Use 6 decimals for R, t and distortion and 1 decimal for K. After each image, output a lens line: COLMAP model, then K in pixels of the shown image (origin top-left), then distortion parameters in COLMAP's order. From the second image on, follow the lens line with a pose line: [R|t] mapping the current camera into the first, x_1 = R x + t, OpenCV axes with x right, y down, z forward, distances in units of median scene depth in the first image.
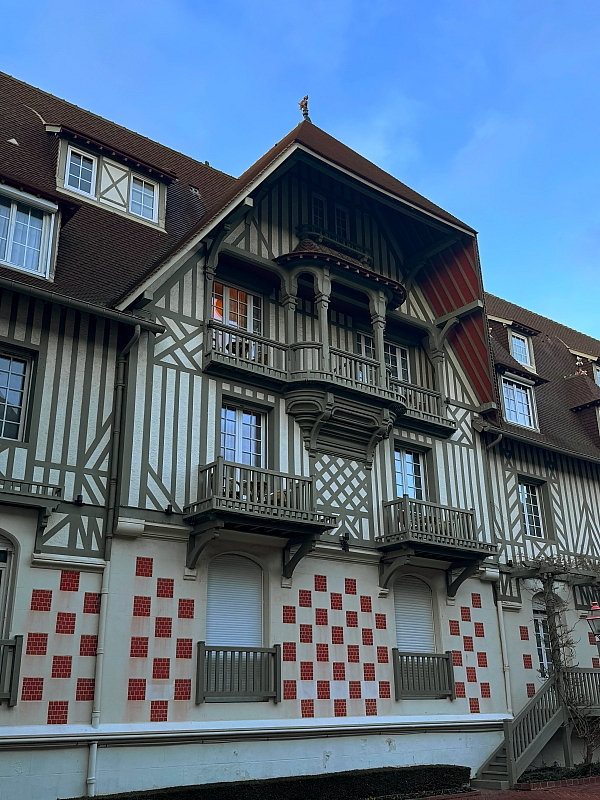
lens RADIAL K [[684.9, 0, 300.9], [0, 684.9, 469.0], [0, 0, 1]] dist [0.134229, -0.000747]
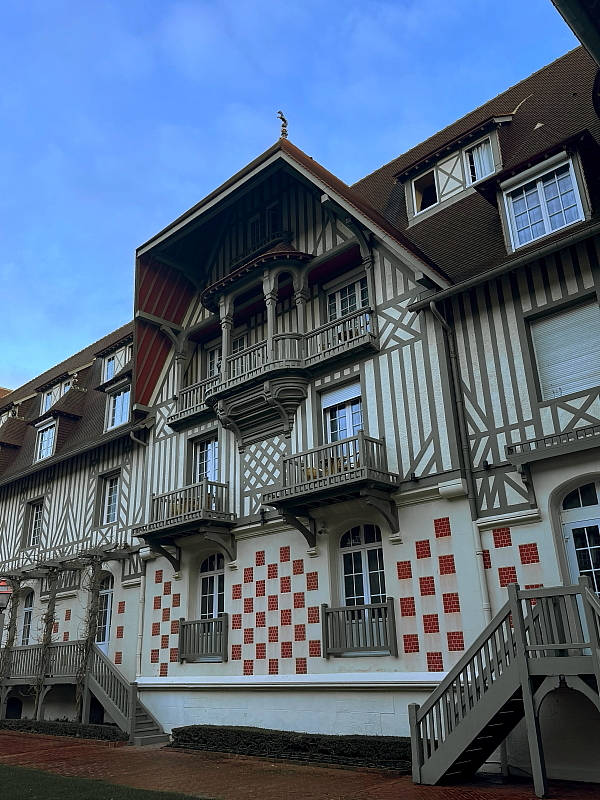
lens RADIAL K [[681.2, 0, 281.5], [0, 681.2, 397.1], [0, 0, 1]] dist [0.118706, -0.204131]
pose [[0.193377, -0.345921, -0.918120, 1.145720], [0.339378, 0.901600, -0.268216, 0.235134], [0.920558, -0.259723, 0.291747, 0.741113]]
